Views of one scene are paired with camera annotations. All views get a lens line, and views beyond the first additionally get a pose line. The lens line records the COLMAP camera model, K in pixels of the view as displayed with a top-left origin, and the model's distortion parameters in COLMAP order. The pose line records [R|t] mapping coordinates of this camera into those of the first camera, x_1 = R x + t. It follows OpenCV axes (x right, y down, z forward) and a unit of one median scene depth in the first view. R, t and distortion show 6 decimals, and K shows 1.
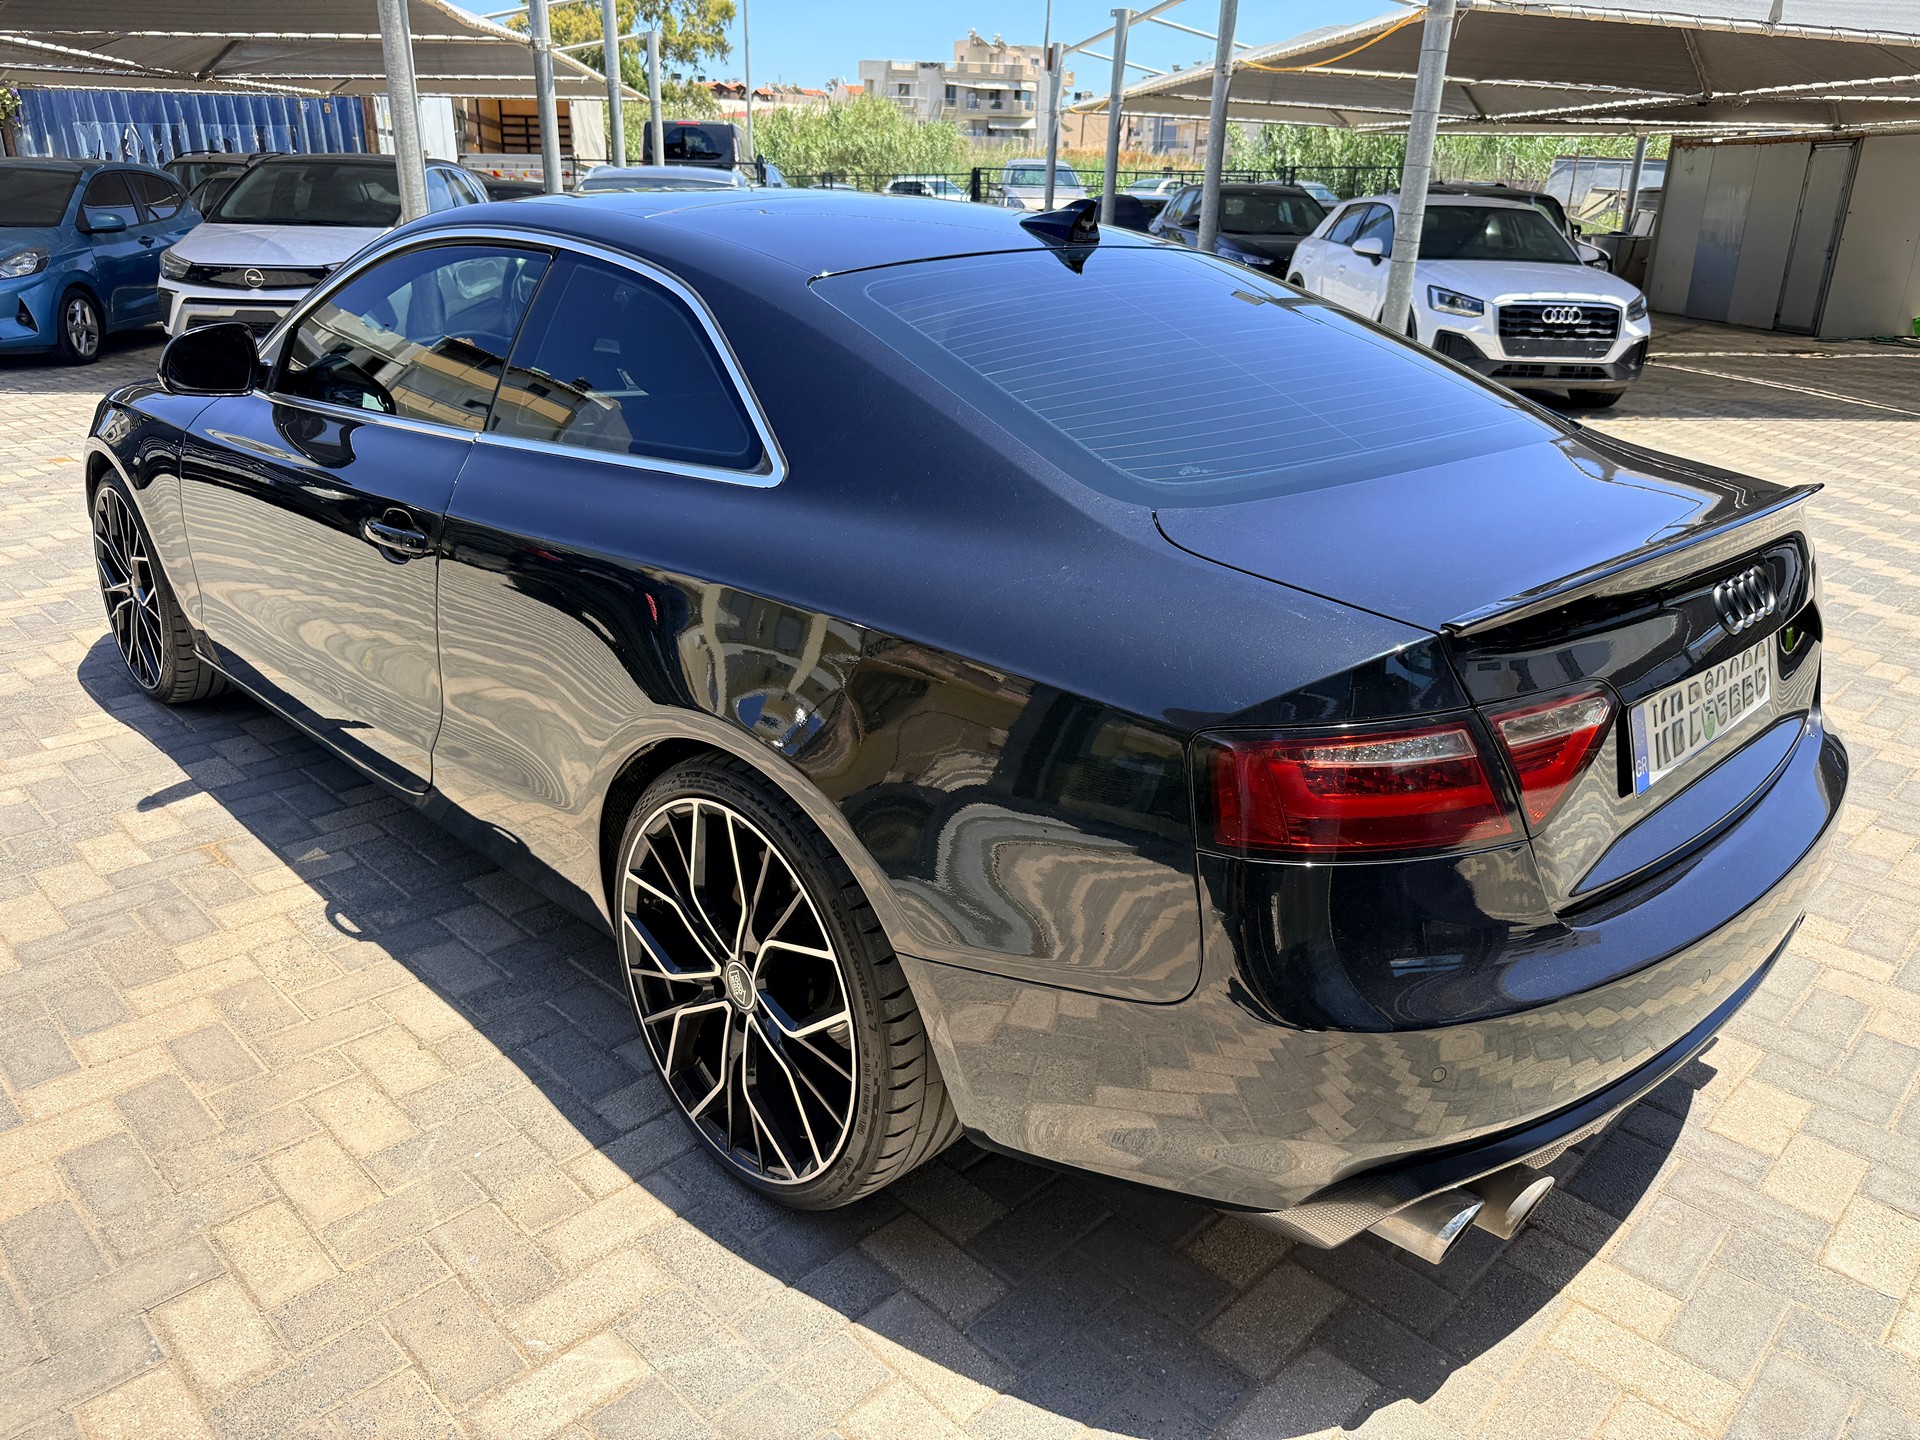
lens RADIAL K [[1383.5, 0, 948.8], [0, 1383.5, 719.1], [0, 0, 1]] dist [0.005673, -0.012943]
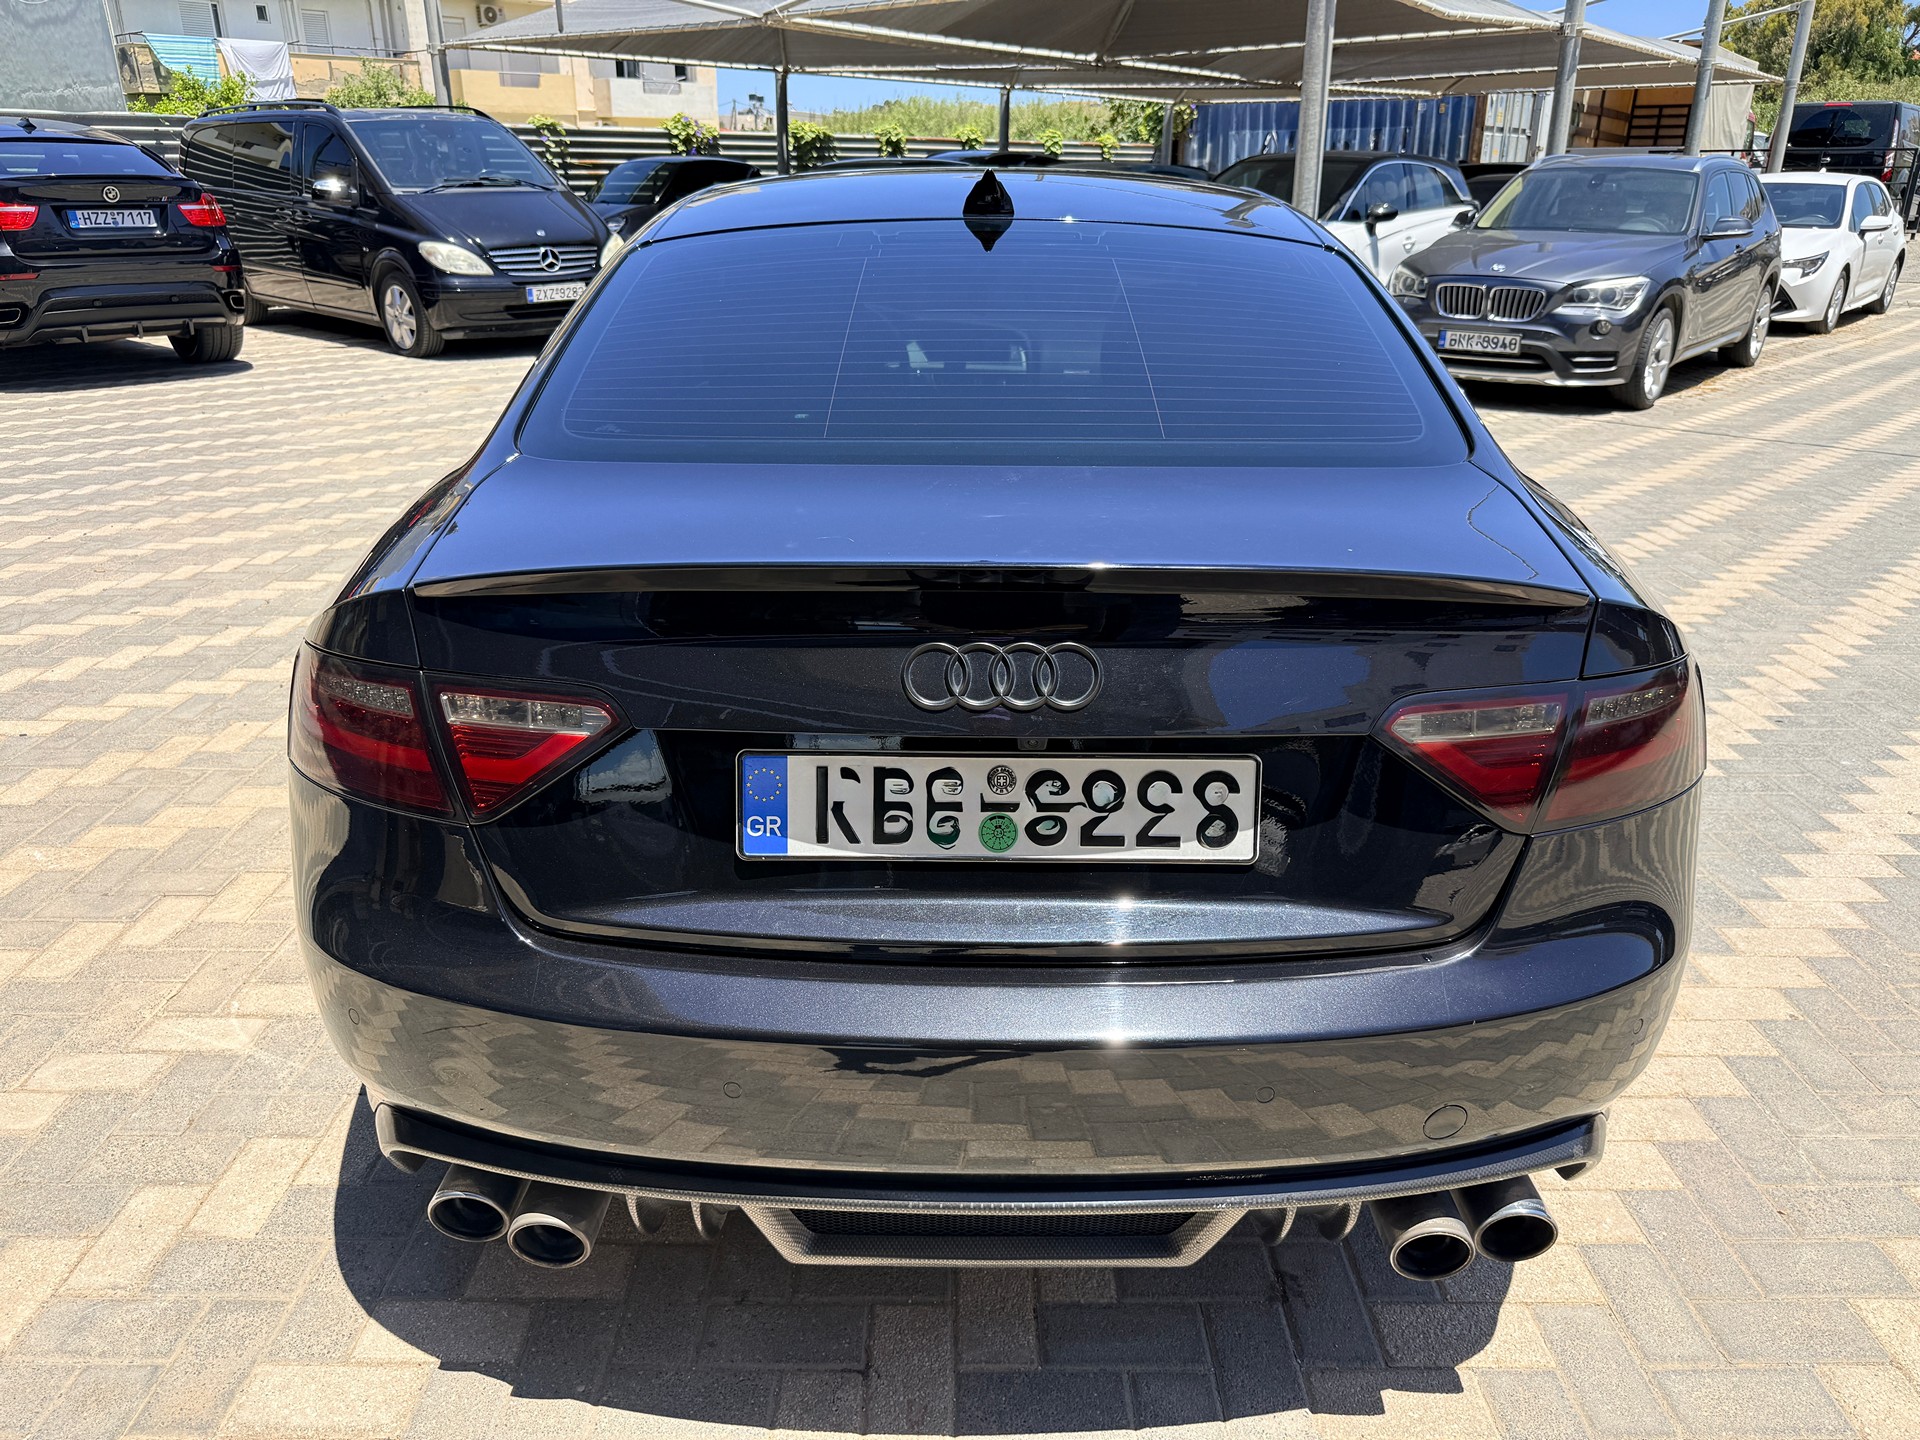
lens RADIAL K [[1383.5, 0, 961.2], [0, 1383.5, 724.3], [0, 0, 1]] dist [0.005673, -0.012943]
pose [[0.712819, 0.241779, -0.658355, 0.109648], [-0.239403, 0.966200, 0.095626, -0.013193], [0.659223, 0.089448, 0.746608, 0.043108]]
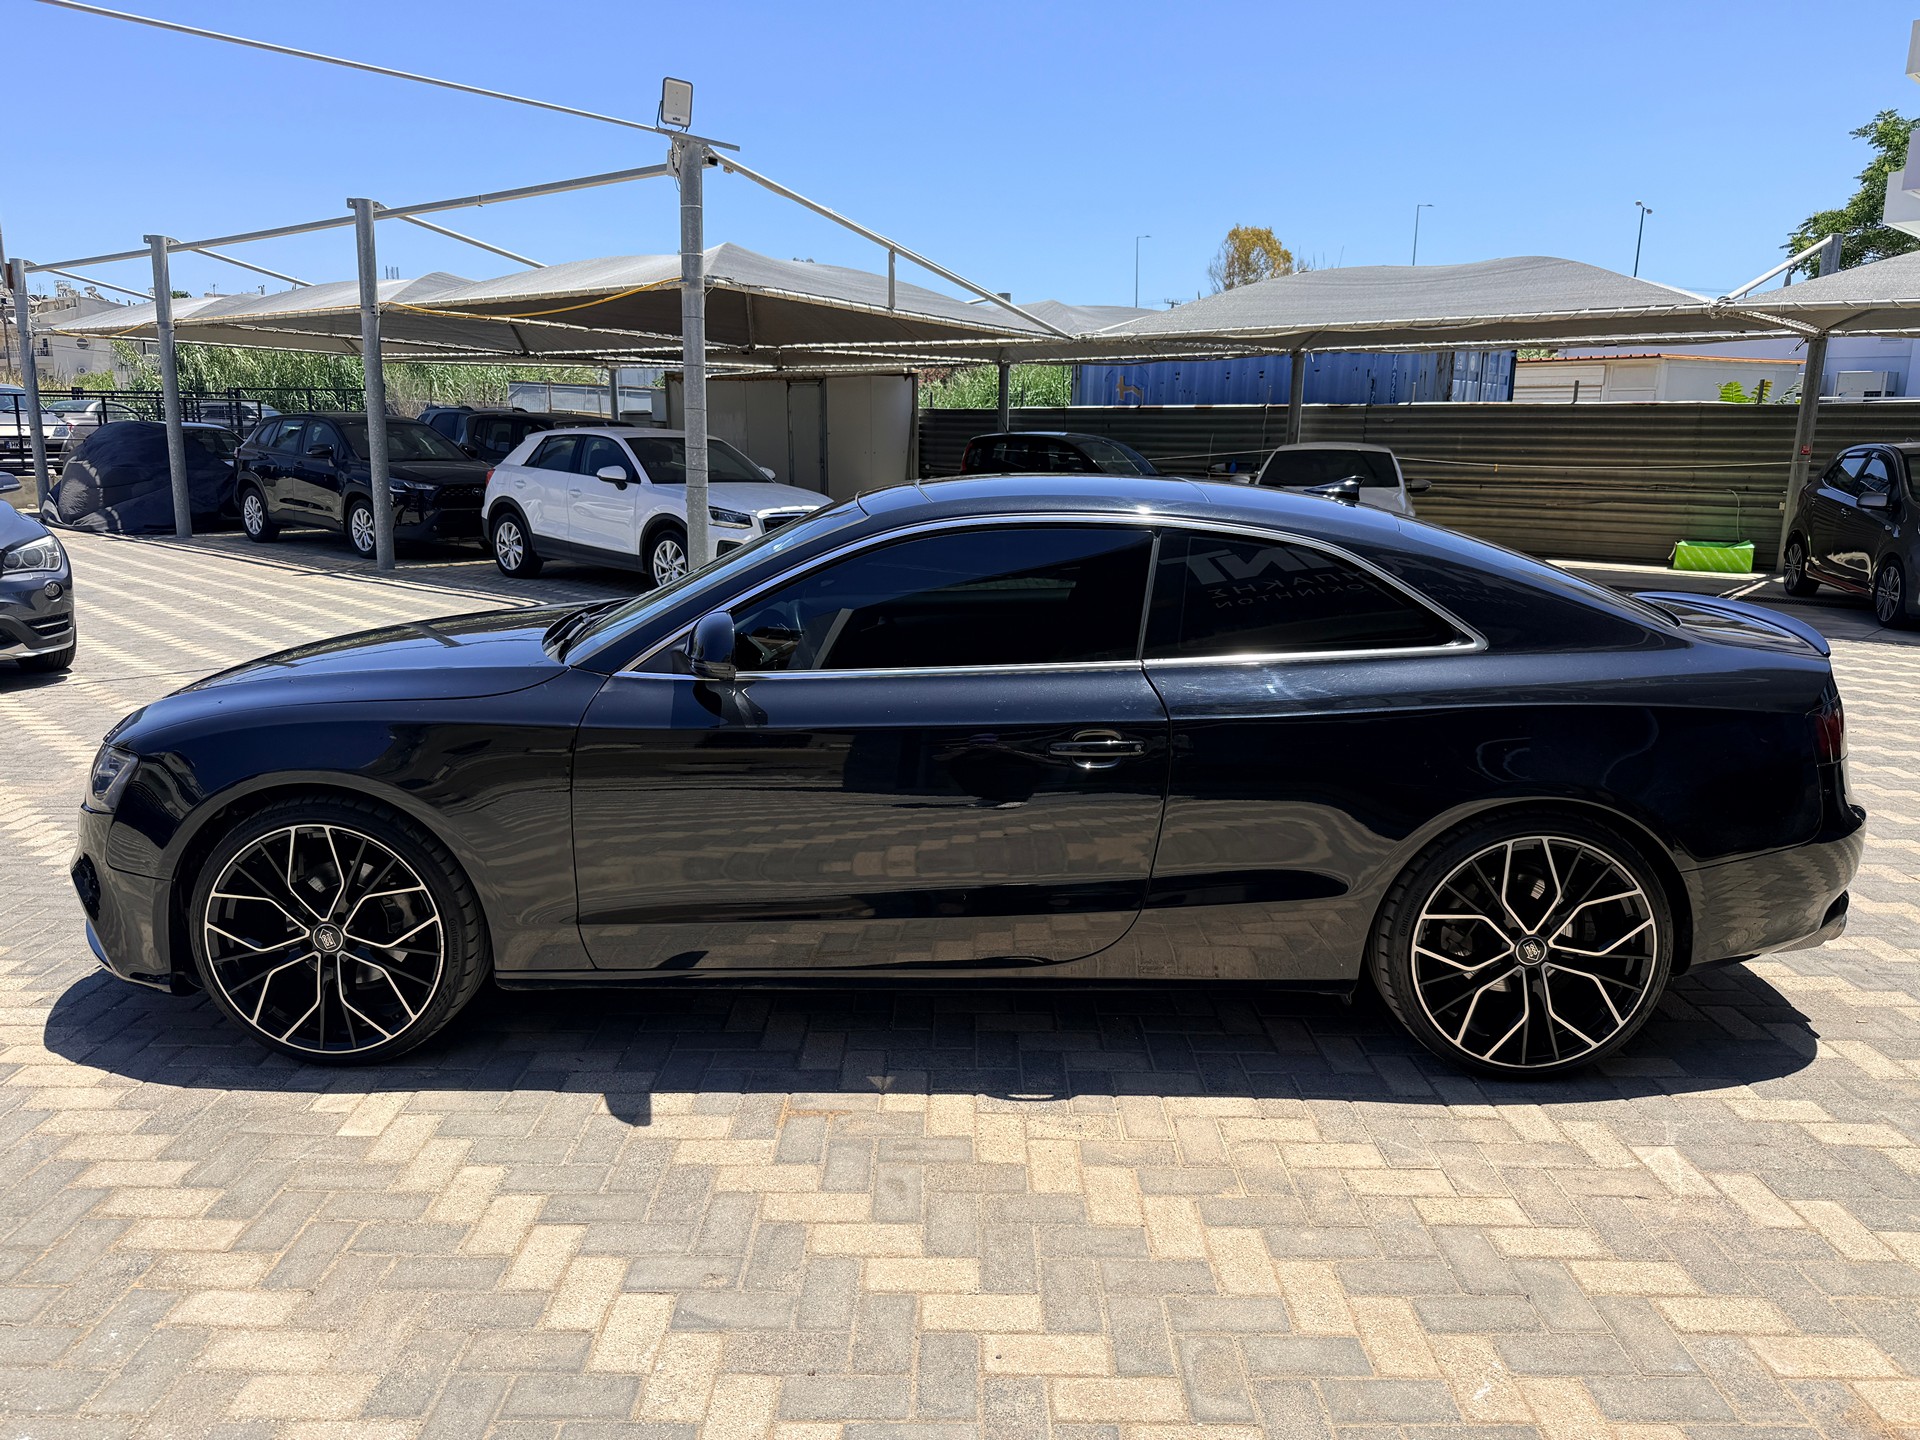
lens RADIAL K [[1383.5, 0, 960.9], [0, 1383.5, 730.5], [0, 0, 1]] dist [0.005673, -0.012943]
pose [[0.700658, -0.164813, 0.694201, -0.199002], [0.254751, 0.966612, -0.027633, -0.021884], [-0.666468, 0.196209, 0.719251, 0.024279]]
